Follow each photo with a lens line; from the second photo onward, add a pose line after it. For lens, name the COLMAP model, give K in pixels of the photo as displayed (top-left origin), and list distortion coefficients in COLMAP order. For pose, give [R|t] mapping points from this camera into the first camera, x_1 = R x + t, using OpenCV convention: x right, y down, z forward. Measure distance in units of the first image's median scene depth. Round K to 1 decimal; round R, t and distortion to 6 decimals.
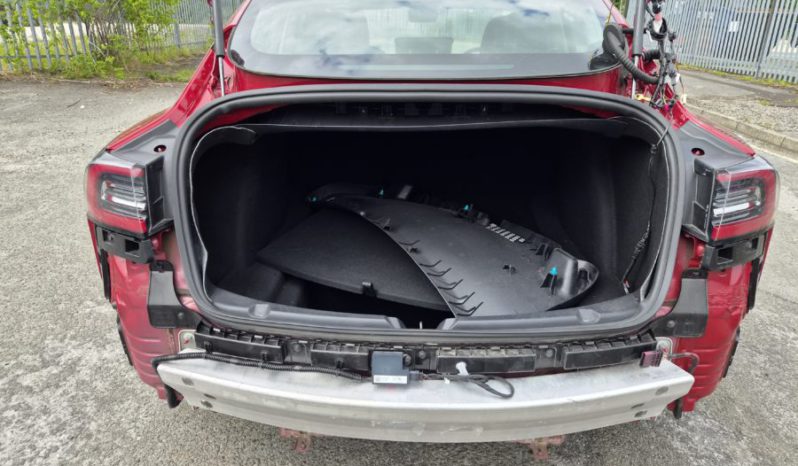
lens RADIAL K [[539.2, 0, 400.7], [0, 539.2, 236.4], [0, 0, 1]] dist [0.057683, -0.036154]
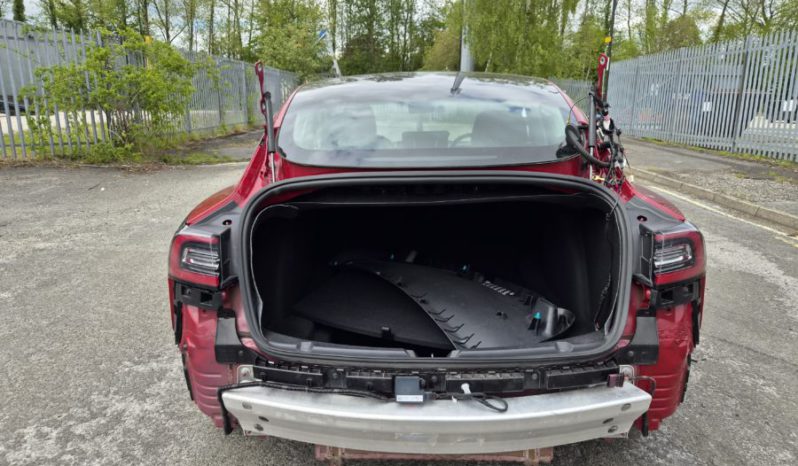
lens RADIAL K [[539.2, 0, 394.1], [0, 539.2, 234.9], [0, 0, 1]] dist [0.057683, -0.036154]
pose [[0.999877, -0.014978, -0.004684, -0.035812], [0.014189, 0.990342, -0.137918, 0.047923], [0.006705, 0.137835, 0.990433, -0.250826]]
